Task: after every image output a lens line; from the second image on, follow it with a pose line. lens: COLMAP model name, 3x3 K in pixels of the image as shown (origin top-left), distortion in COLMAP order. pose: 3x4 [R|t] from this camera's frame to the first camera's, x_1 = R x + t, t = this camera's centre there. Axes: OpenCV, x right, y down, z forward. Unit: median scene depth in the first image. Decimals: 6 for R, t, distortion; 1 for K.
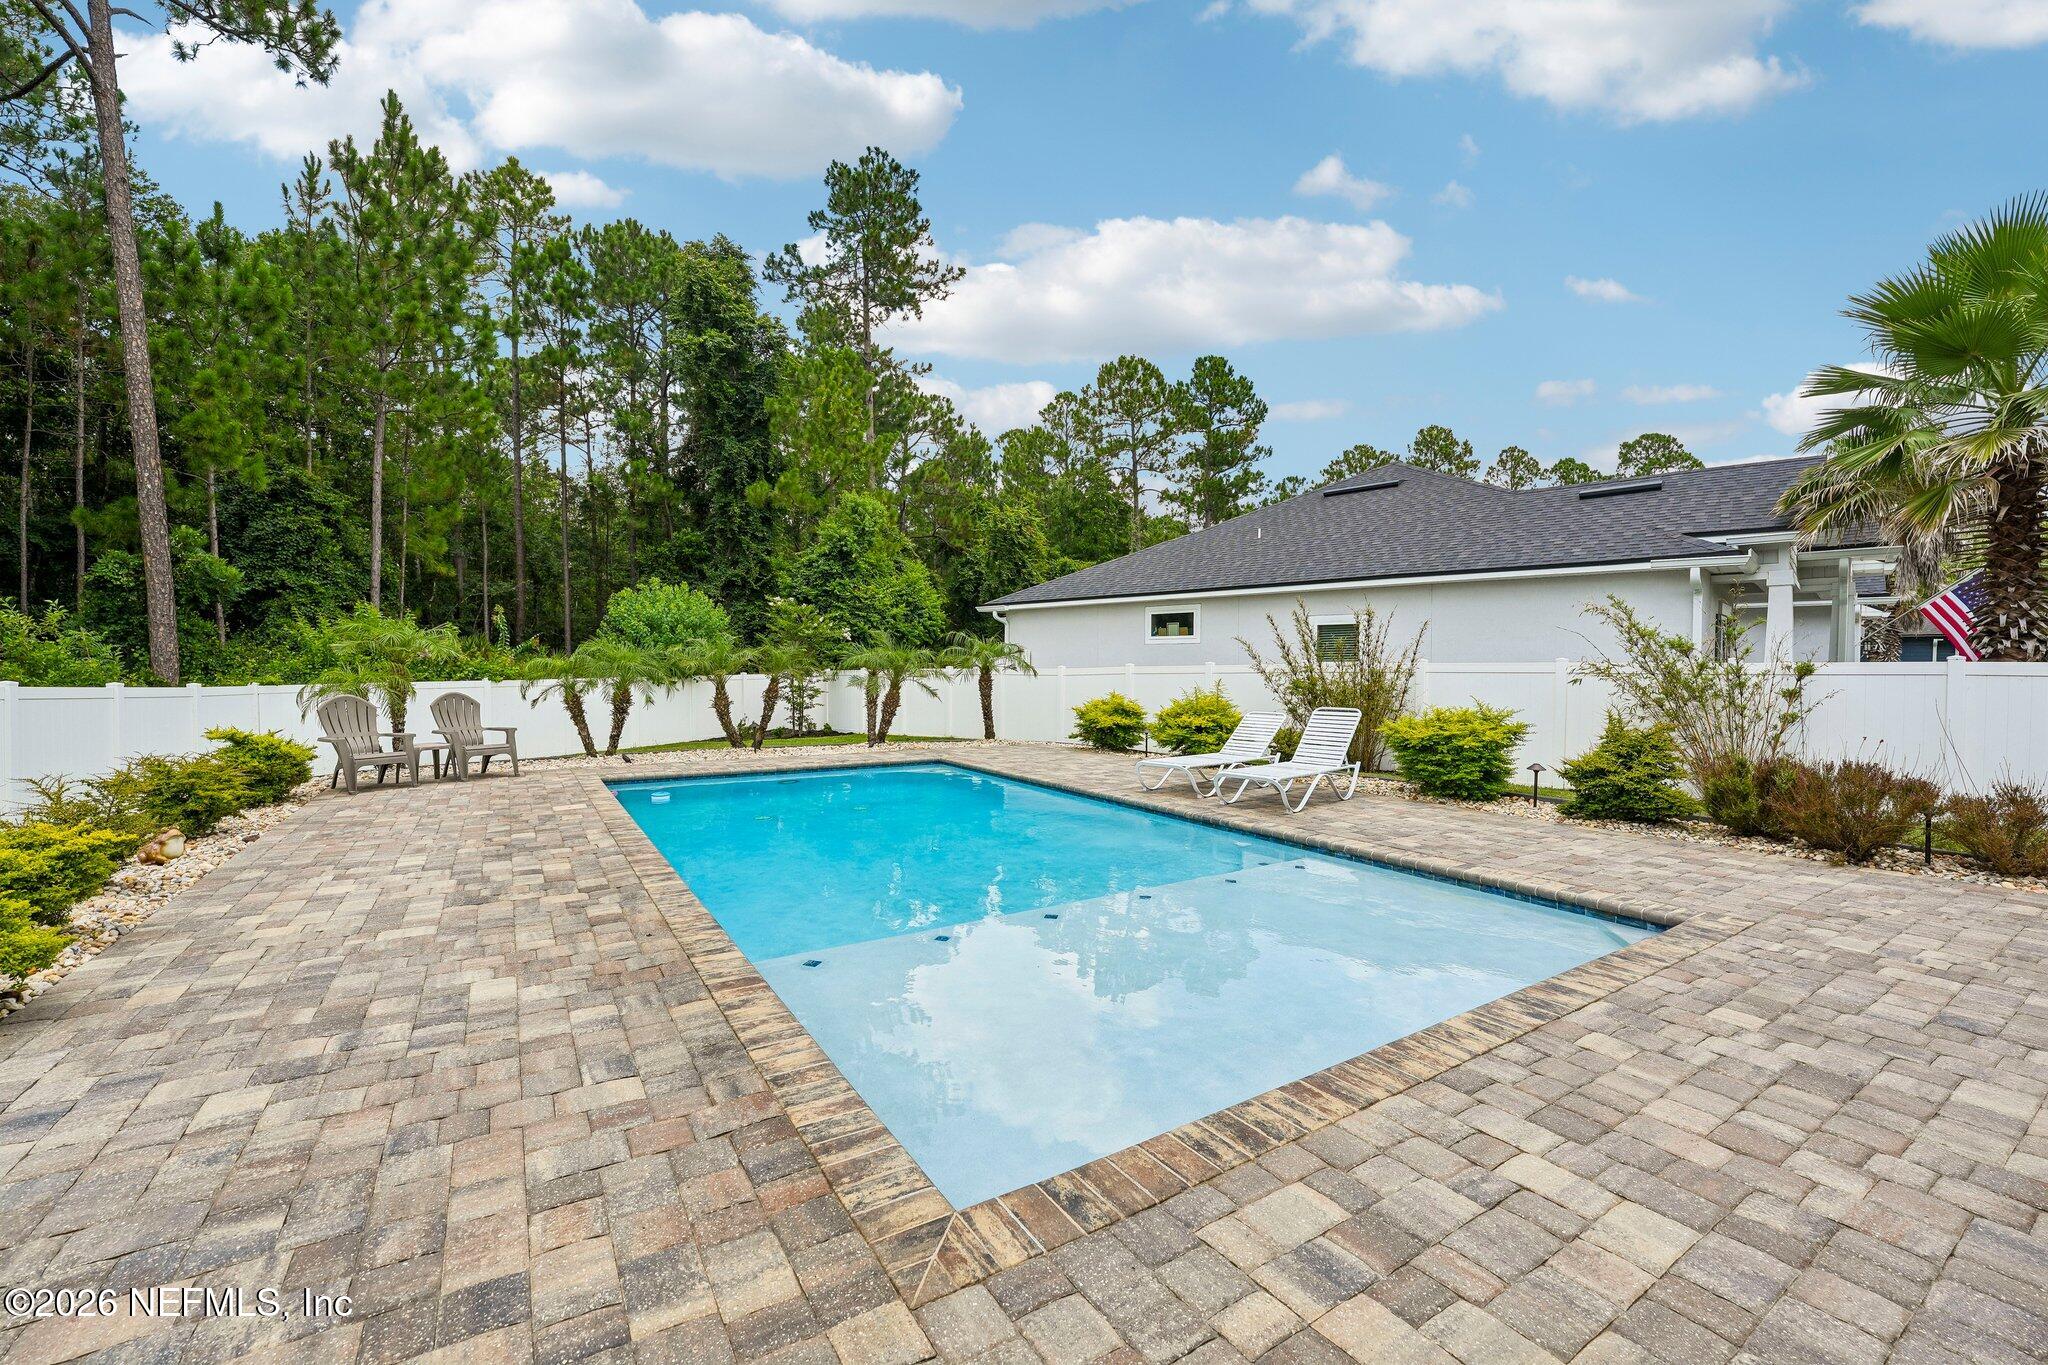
lens RADIAL K [[833.0, 0, 1025.3], [0, 833.0, 684.1], [0, 0, 1]] dist [-0.024803, 0.003362]
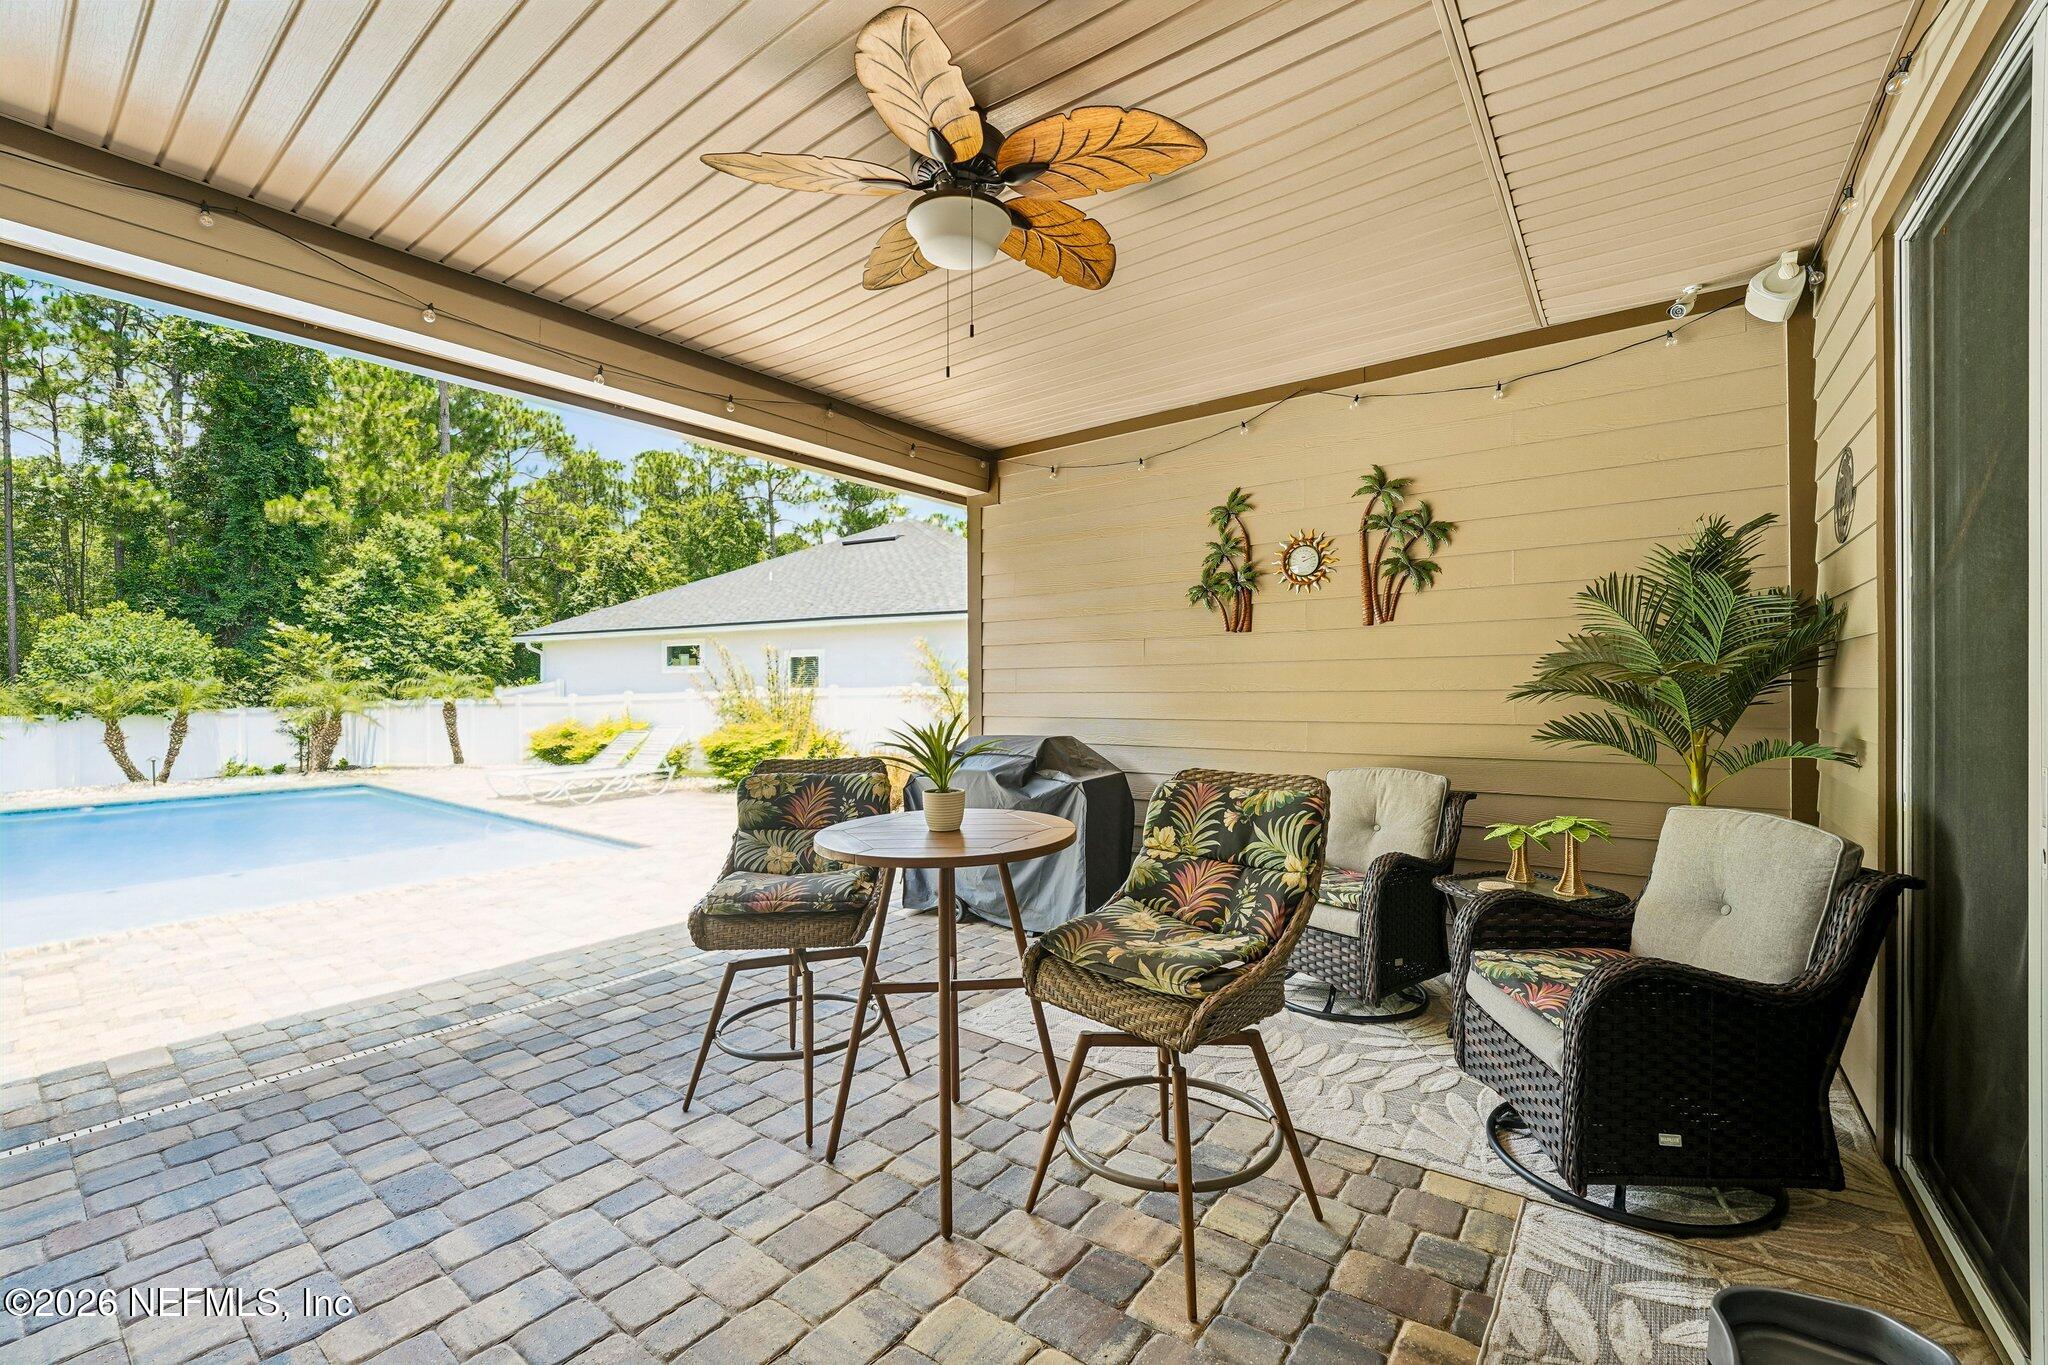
lens RADIAL K [[833.0, 0, 1017.3], [0, 833.0, 690.5], [0, 0, 1]] dist [-0.024803, 0.003362]
pose [[0.938622, -0.014300, 0.344650, 0.339079], [0.021449, 0.999626, -0.016938, 0.005586], [-0.344279, 0.023291, 0.938578, -0.321657]]
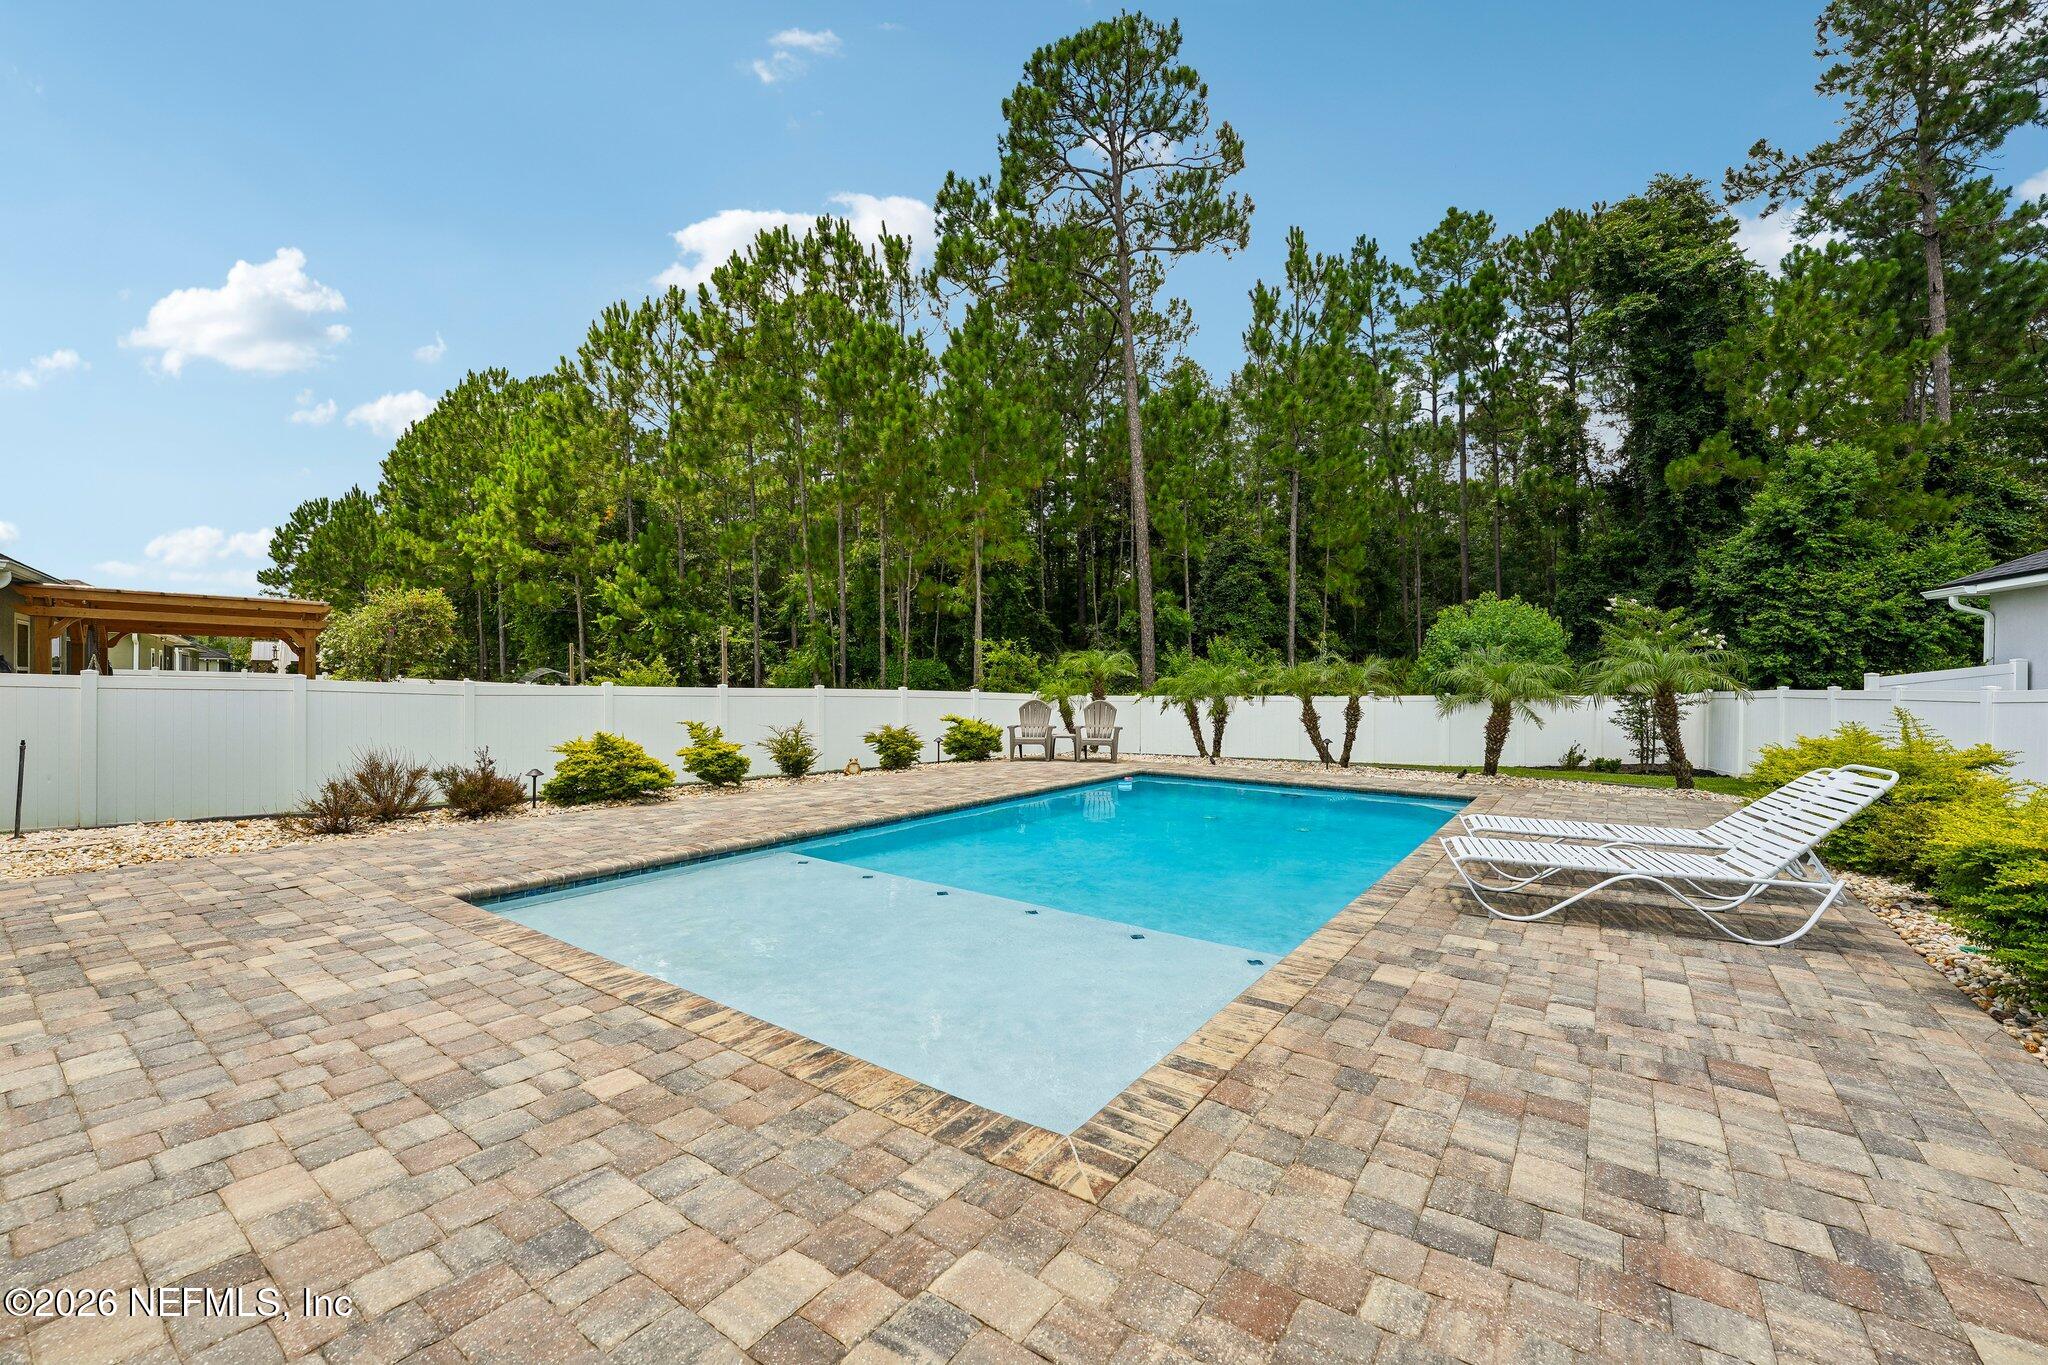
lens RADIAL K [[833.0, 0, 1017.7], [0, 833.0, 681.5], [0, 0, 1]] dist [-0.024803, 0.003362]
pose [[0.372497, 0.000143, -0.928033, 0.487362], [-0.026290, 0.999600, -0.010398, -0.002843], [0.927661, 0.028271, 0.372352, 0.282709]]
